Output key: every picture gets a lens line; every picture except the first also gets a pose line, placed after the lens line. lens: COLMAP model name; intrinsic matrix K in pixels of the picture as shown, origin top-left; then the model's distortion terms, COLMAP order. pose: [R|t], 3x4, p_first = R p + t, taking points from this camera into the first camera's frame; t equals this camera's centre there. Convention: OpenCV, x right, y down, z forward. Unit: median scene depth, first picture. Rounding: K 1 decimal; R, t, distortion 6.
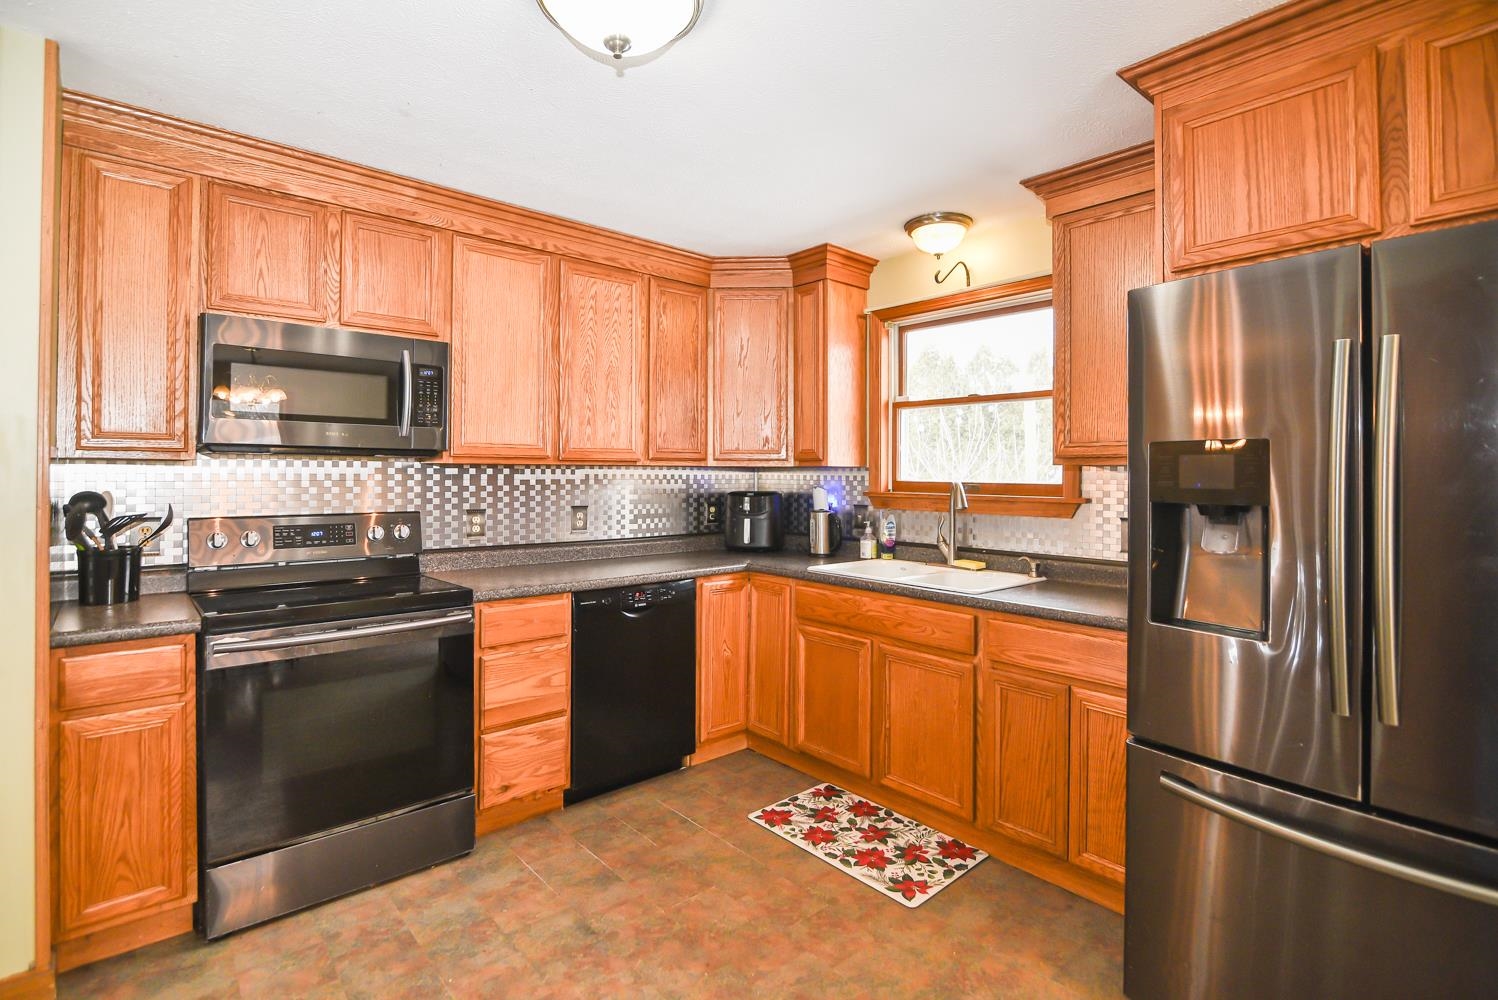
lens RADIAL K [[710.9, 0, 748.3], [0, 710.9, 466.6], [0, 0, 1]] dist [-0.005547, -0.000560]
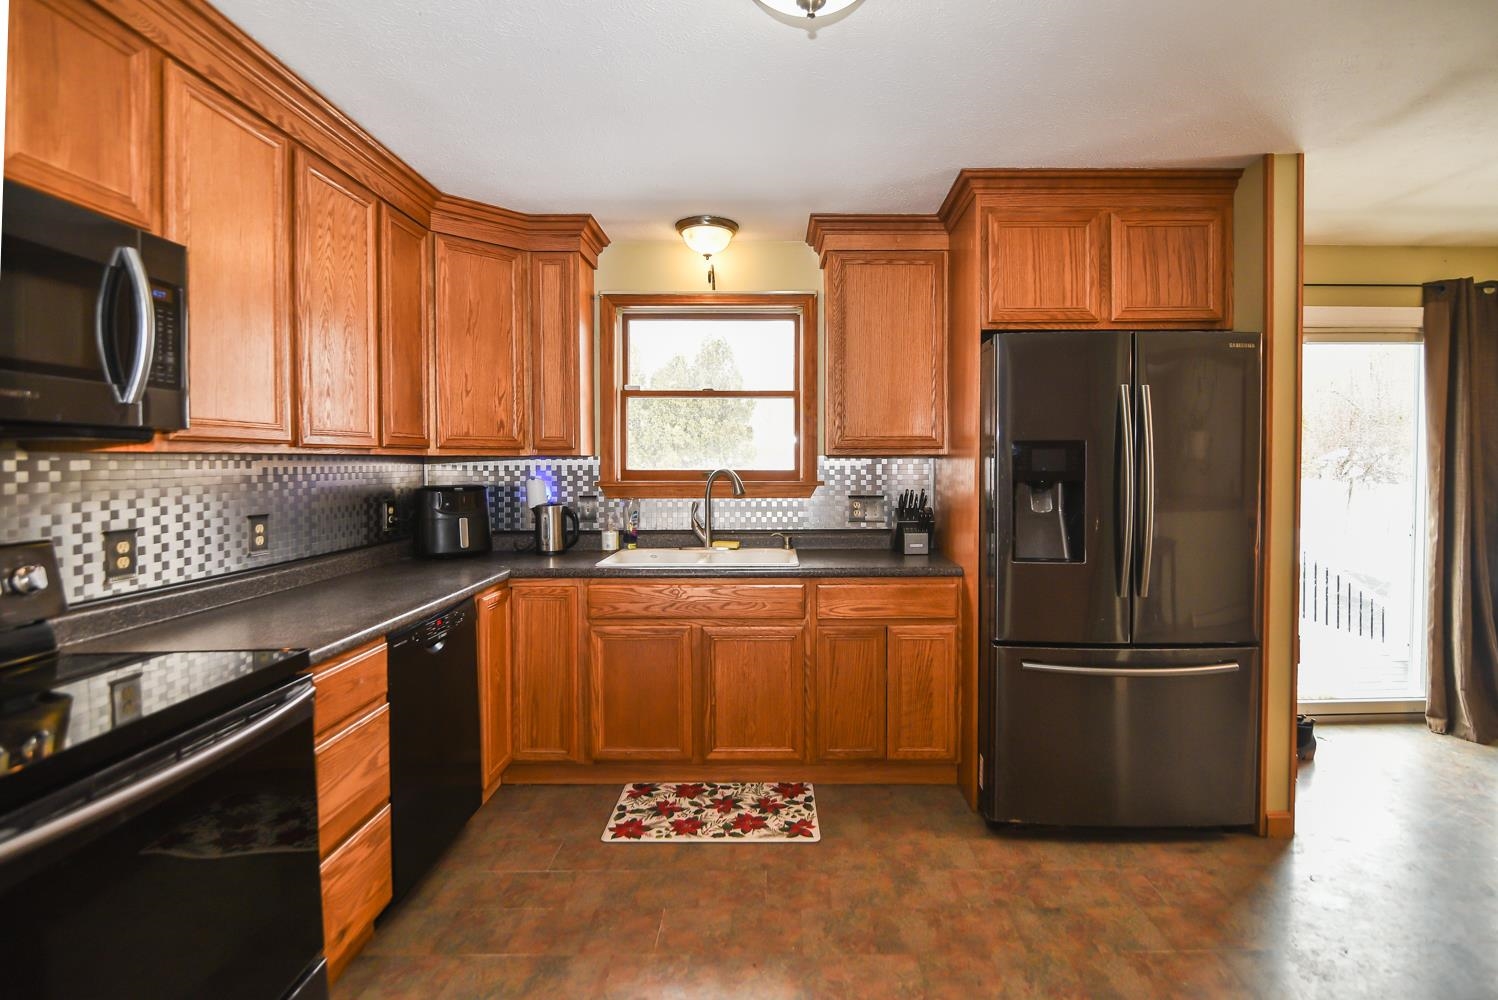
lens RADIAL K [[723.4, 0, 773.4], [0, 723.4, 472.8], [0, 0, 1]] dist [-0.010259, 0.000444]
pose [[0.660806, -0.018823, 0.750321, -0.540265], [-0.000251, 0.999680, 0.025299, -0.002167], [-0.750557, -0.016906, 0.660590, 0.233142]]
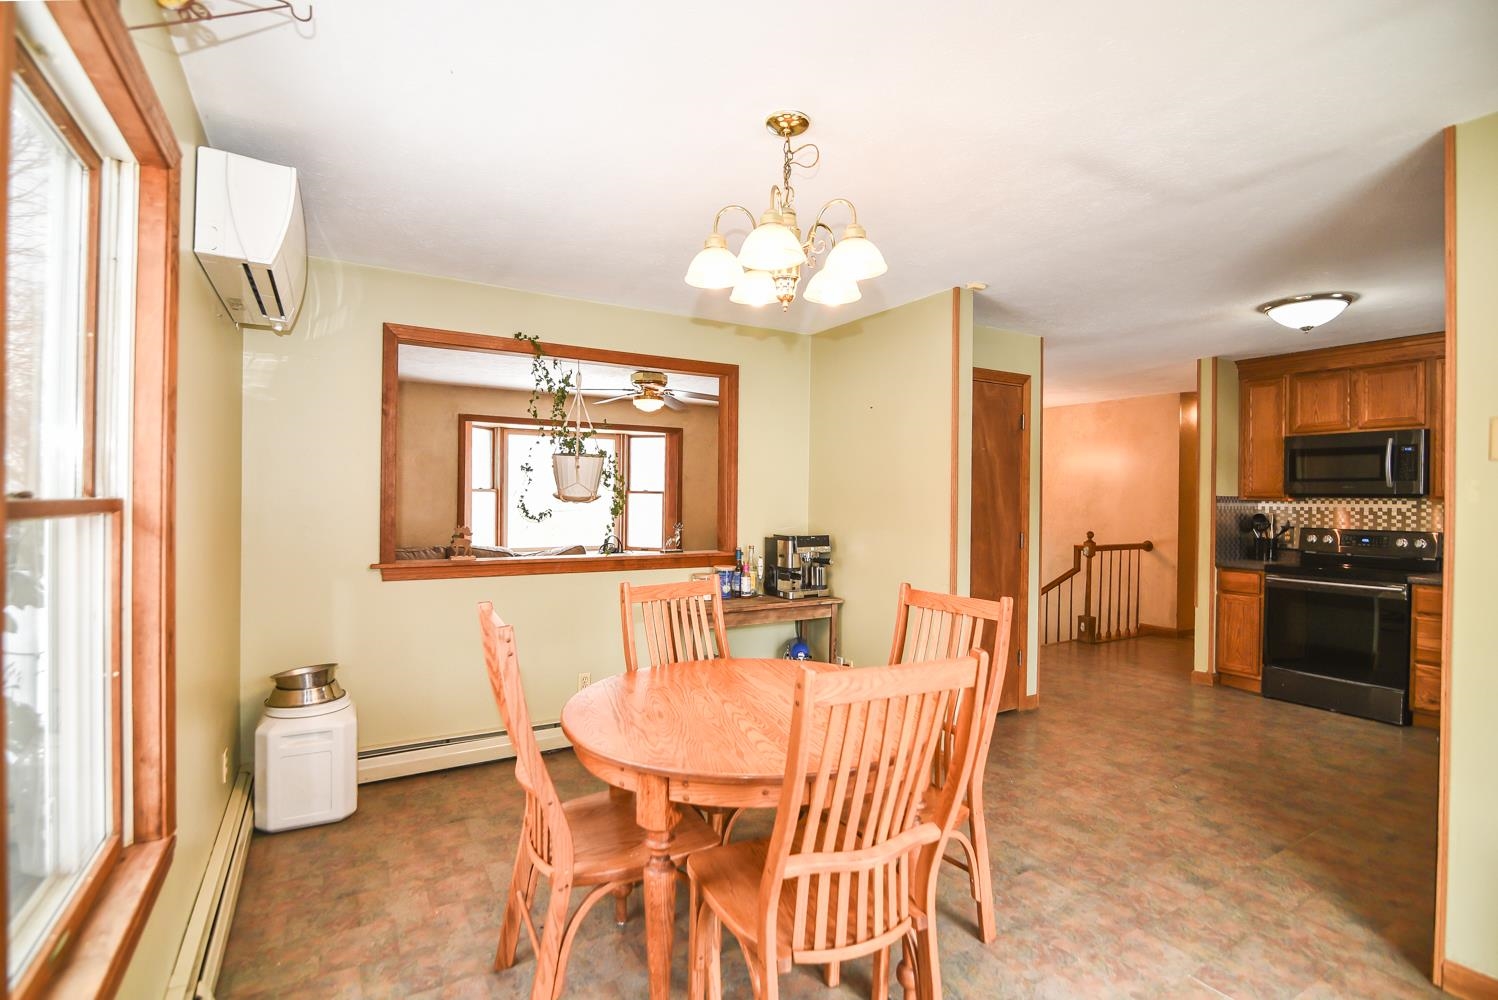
lens RADIAL K [[711.3, 0, 749.3], [0, 711.3, 493.9], [0, 0, 1]] dist [-0.002603, -0.000254]
pose [[-0.188509, -0.007901, -0.982040, 1.425585], [0.002933, 0.999959, -0.008608, -0.013995], [0.982067, -0.004503, -0.188478, -0.212394]]
